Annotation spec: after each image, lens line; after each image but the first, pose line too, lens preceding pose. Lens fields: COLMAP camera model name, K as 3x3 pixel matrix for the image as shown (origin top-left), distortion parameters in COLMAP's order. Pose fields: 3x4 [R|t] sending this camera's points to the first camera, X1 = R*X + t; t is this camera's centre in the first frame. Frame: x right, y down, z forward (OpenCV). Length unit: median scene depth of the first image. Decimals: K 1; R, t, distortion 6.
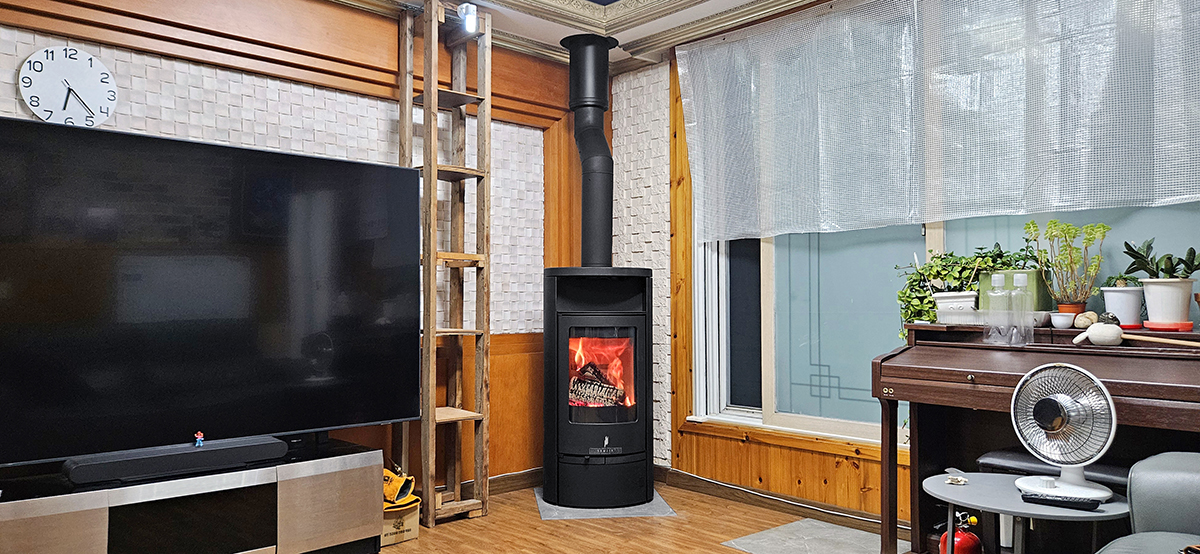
lens RADIAL K [[812.0, 0, 590.3], [0, 812.0, 310.1], [0, 0, 1]] dist [0.065873, -0.001662]
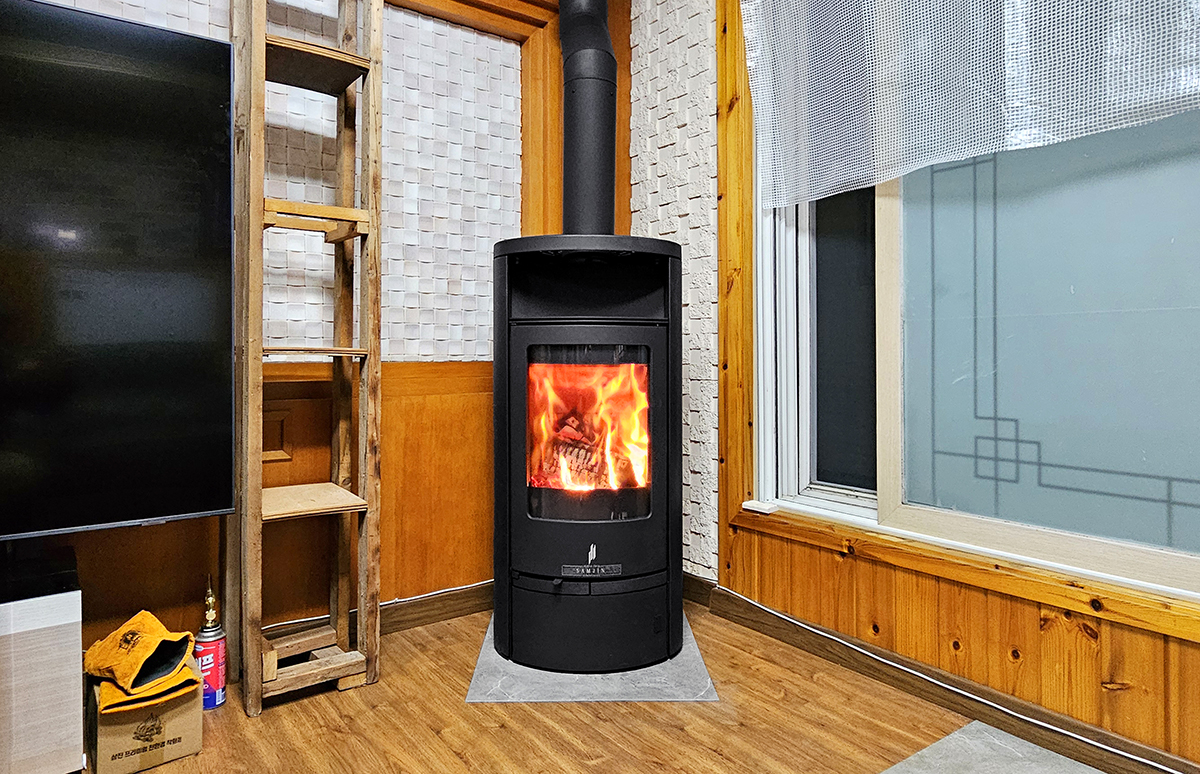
lens RADIAL K [[733.6, 0, 600.1], [0, 733.6, 353.3], [0, 0, 1]] dist [-0.003366, 0.000331]
pose [[0.994577, 0.003154, -0.103951, 0.076856], [-0.003650, 0.999983, -0.004586, 0.027858], [0.103934, 0.004941, 0.994572, 0.500663]]
